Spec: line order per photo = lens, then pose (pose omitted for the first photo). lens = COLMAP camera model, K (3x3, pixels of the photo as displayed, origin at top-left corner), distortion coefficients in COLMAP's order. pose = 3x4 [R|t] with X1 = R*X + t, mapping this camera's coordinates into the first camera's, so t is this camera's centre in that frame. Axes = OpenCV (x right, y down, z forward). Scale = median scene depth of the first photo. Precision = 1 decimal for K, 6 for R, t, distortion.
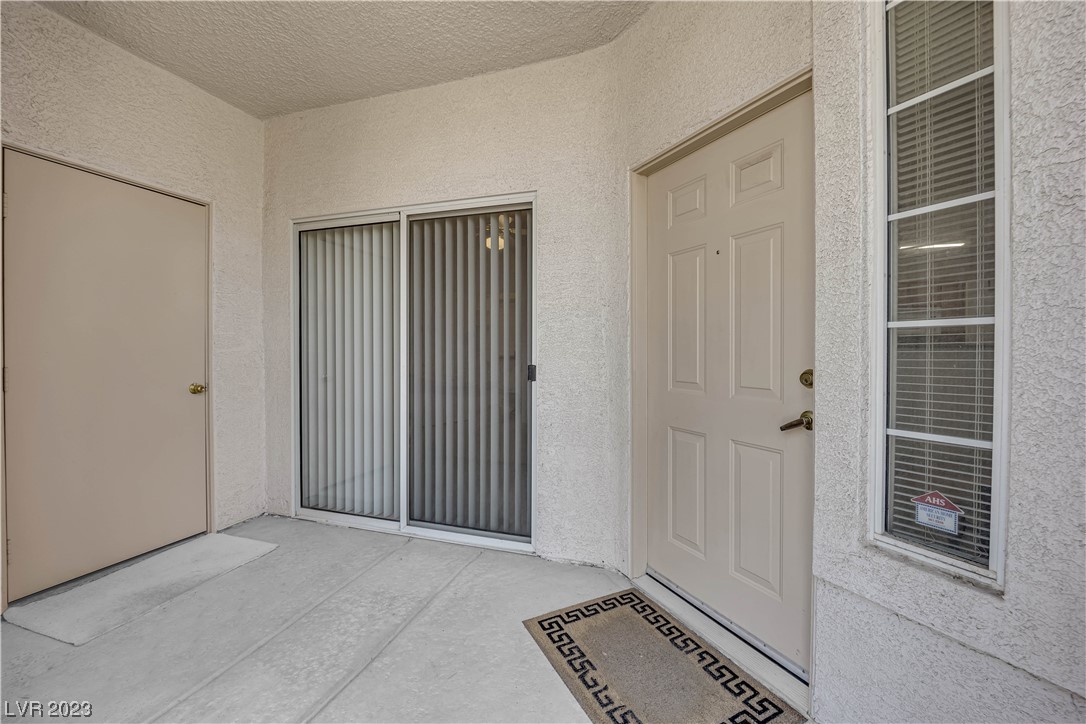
lens RADIAL K [[442.7, 0, 546.5], [0, 442.7, 357.3], [0, 0, 1]] dist [-0.014855, 0.000019]
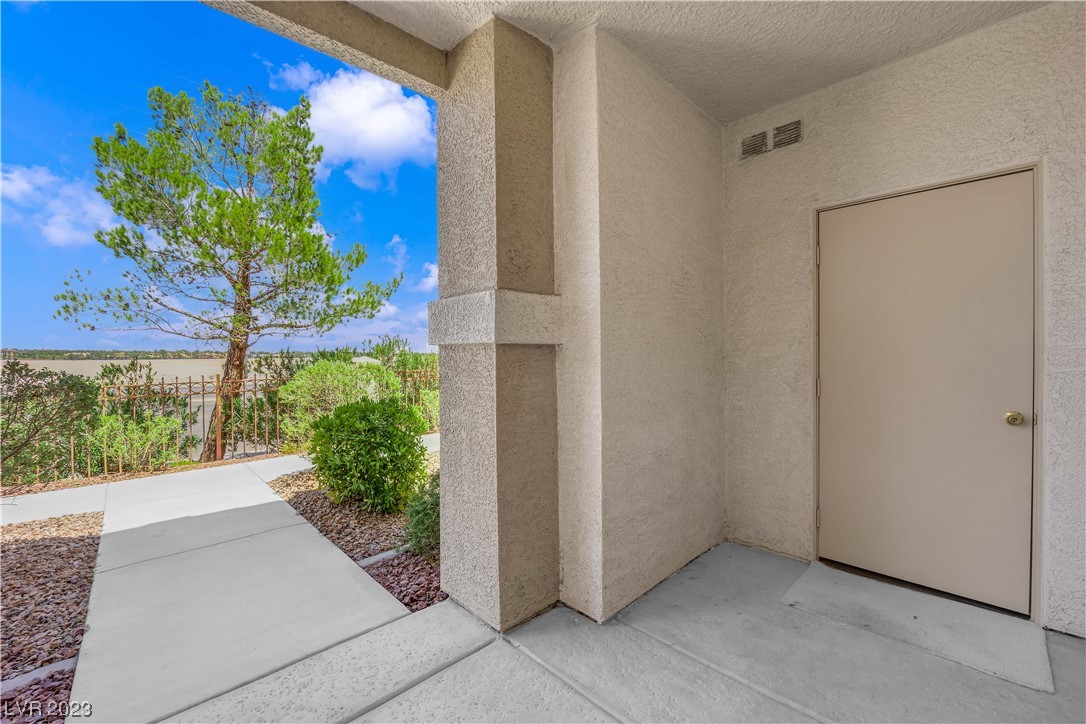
lens RADIAL K [[442.7, 0, 546.5], [0, 442.7, 357.3], [0, 0, 1]] dist [-0.014855, 0.000019]
pose [[-0.464858, 0.010822, -0.885319, 0.229092], [-0.004181, 0.999887, 0.014419, -0.040525], [0.885375, 0.010404, -0.464761, 0.618004]]
